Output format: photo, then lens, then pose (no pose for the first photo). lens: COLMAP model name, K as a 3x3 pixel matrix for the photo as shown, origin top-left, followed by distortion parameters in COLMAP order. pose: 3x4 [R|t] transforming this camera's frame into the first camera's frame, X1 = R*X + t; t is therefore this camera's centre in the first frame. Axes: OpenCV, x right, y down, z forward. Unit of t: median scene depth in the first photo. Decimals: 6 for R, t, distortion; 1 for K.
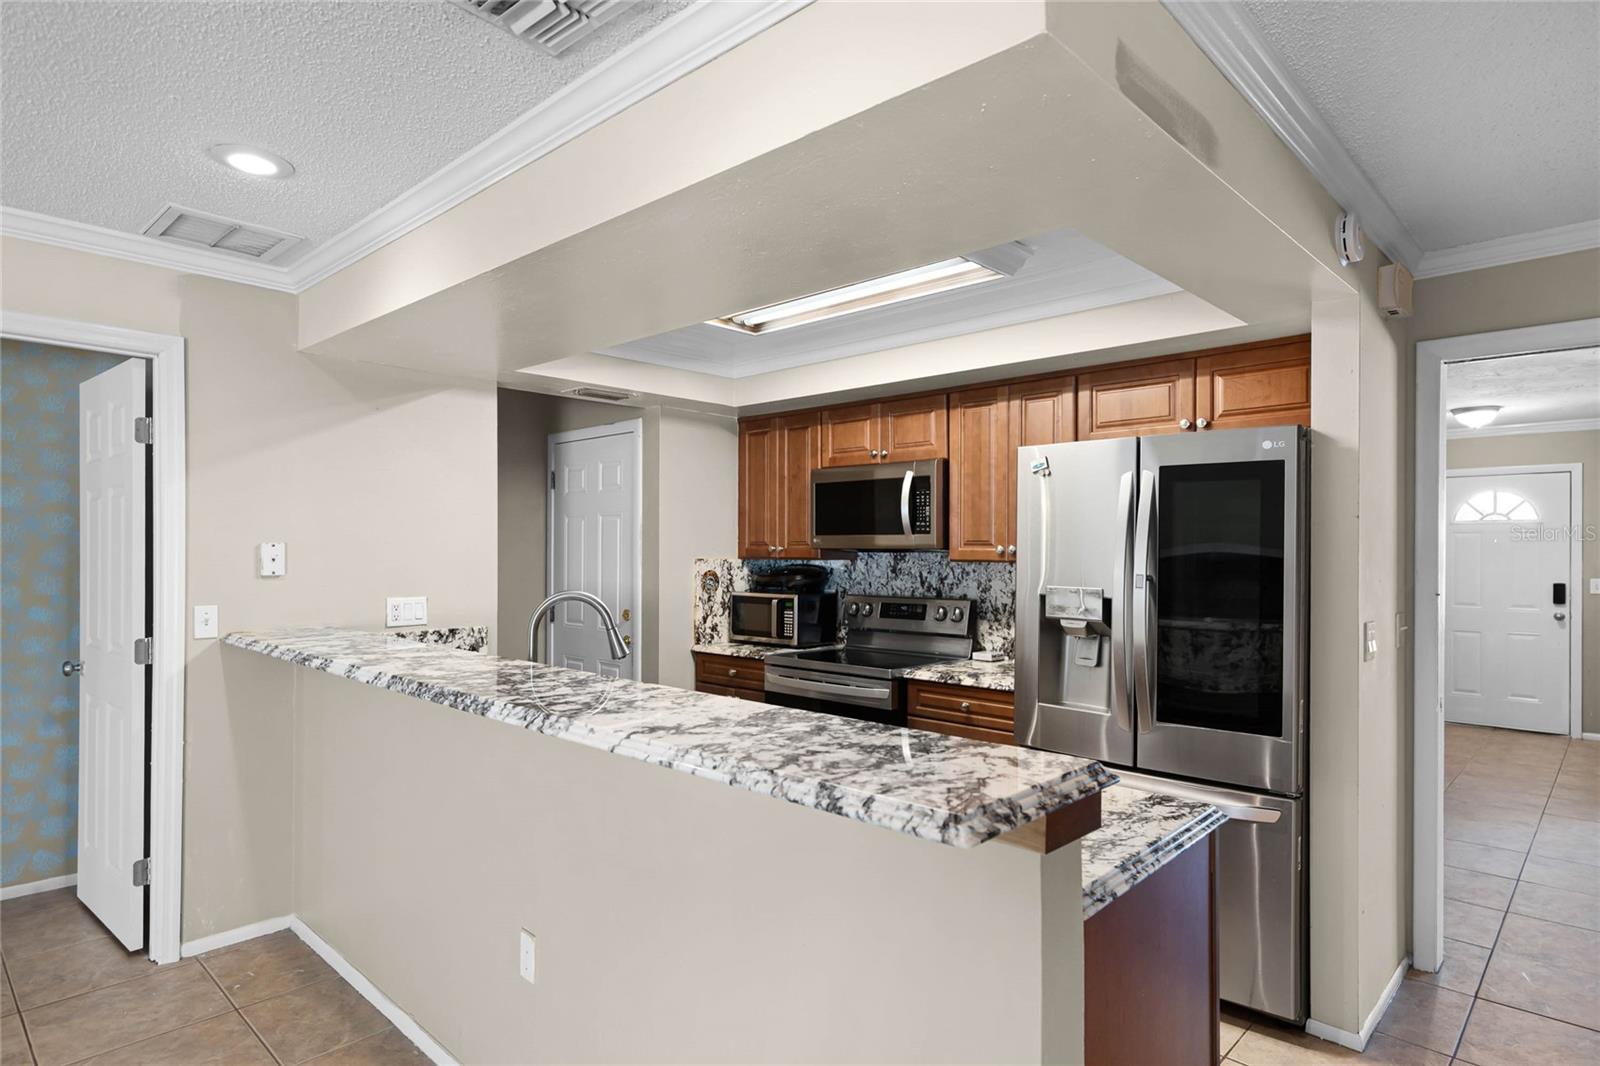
lens RADIAL K [[876.8, 0, 810.0], [0, 876.8, 554.0], [0, 0, 1]] dist [0.007623, 0.001316]
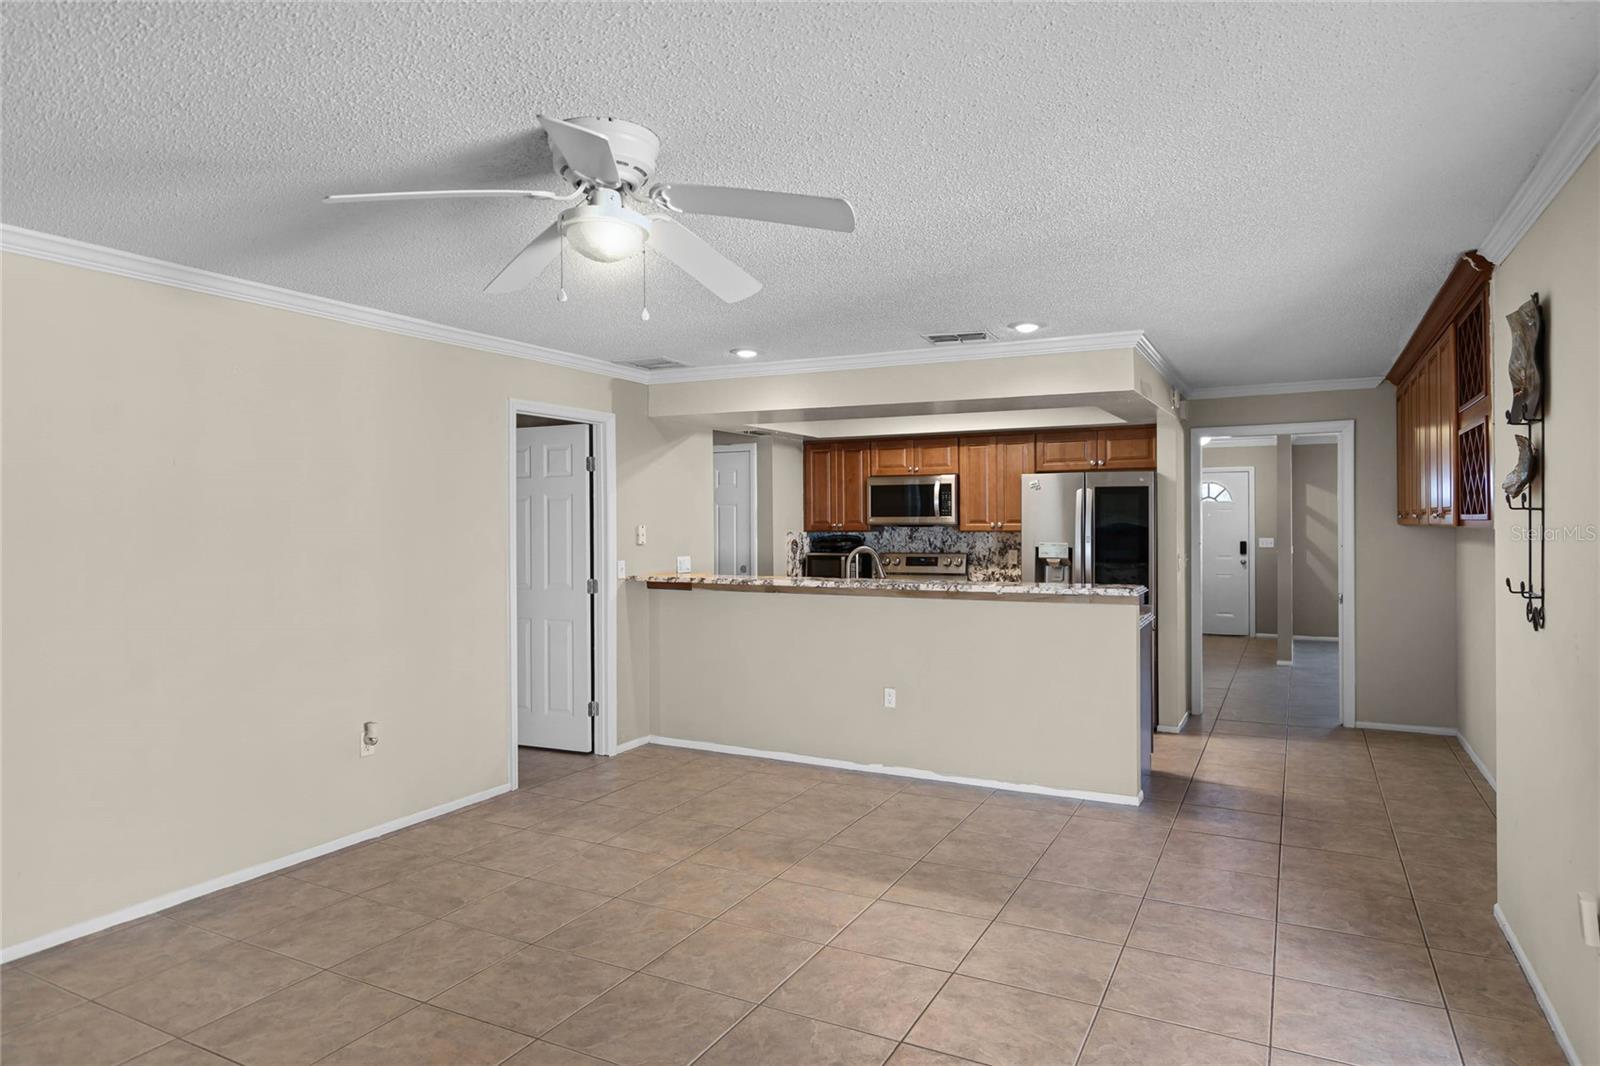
lens RADIAL K [[951.0, 0, 803.0], [0, 951.0, 529.7], [0, 0, 1]] dist [0.008177, 0.002032]
pose [[0.962413, -0.011603, 0.271342, -0.649723], [0.010440, 0.999929, 0.005728, -0.009521], [-0.271389, -0.002680, 0.962466, -0.747803]]
